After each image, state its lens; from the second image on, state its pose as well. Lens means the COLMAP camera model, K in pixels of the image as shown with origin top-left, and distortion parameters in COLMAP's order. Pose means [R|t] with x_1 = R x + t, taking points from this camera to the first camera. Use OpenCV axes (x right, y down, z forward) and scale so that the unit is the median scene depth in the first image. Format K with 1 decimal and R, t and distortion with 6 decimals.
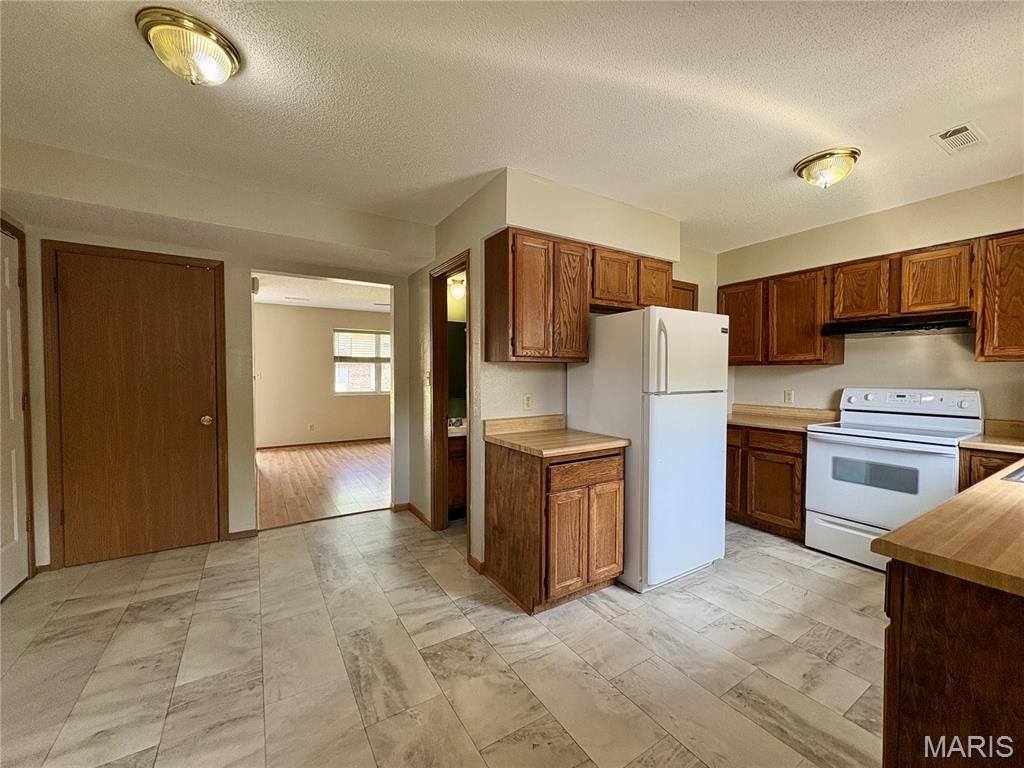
lens RADIAL K [[414.0, 0, 515.1], [0, 414.0, 384.0], [0, 0, 1]] dist [0.001742, -0.000048]
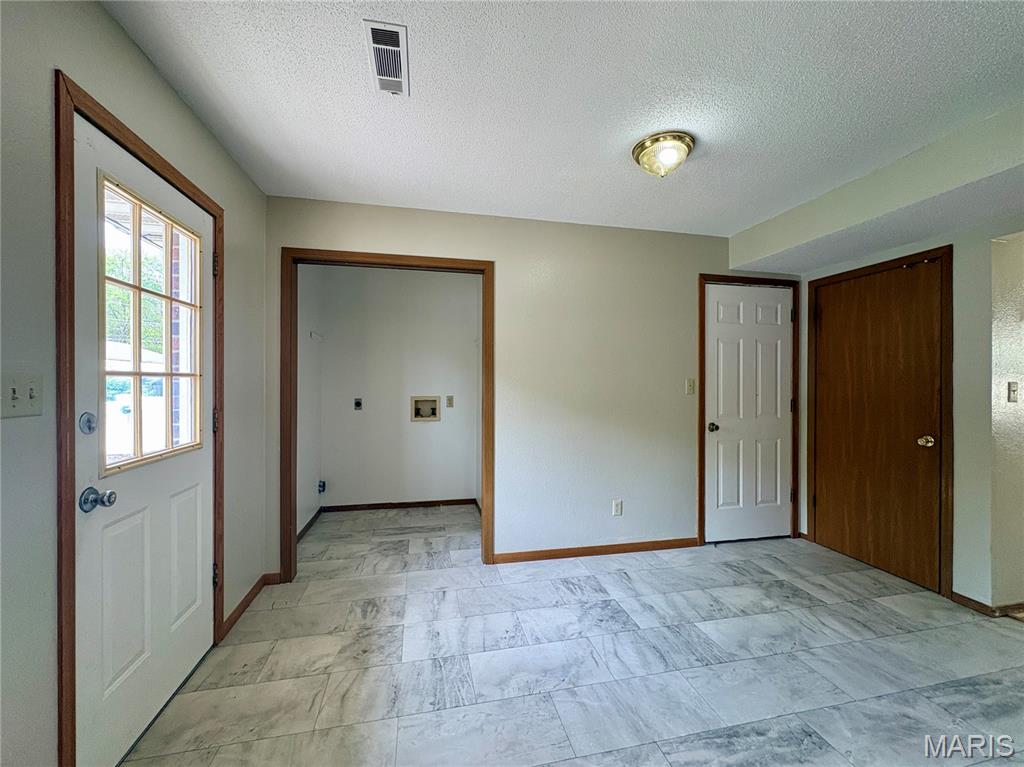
lens RADIAL K [[414.0, 0, 515.1], [0, 414.0, 383.5], [0, 0, 1]] dist [0.001742, -0.000048]
pose [[-0.339774, -0.003244, -0.940501, 0.399284], [-0.031103, 0.999486, 0.007789, -0.010787], [0.939993, 0.031899, -0.339701, 0.585708]]
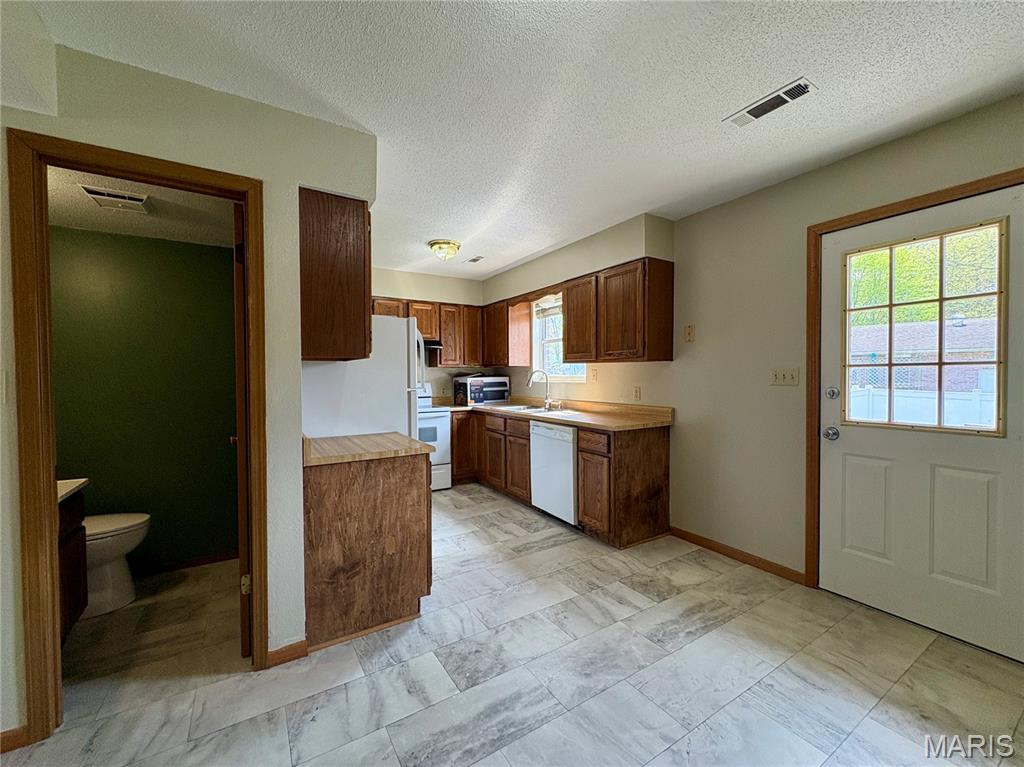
lens RADIAL K [[414.0, 0, 515.1], [0, 414.0, 383.5], [0, 0, 1]] dist [0.001742, -0.000048]
pose [[0.004980, -0.024097, 0.999697, -0.815219], [0.033872, 0.999140, 0.023915, -0.012921], [-0.999414, 0.033742, 0.005792, 0.648428]]
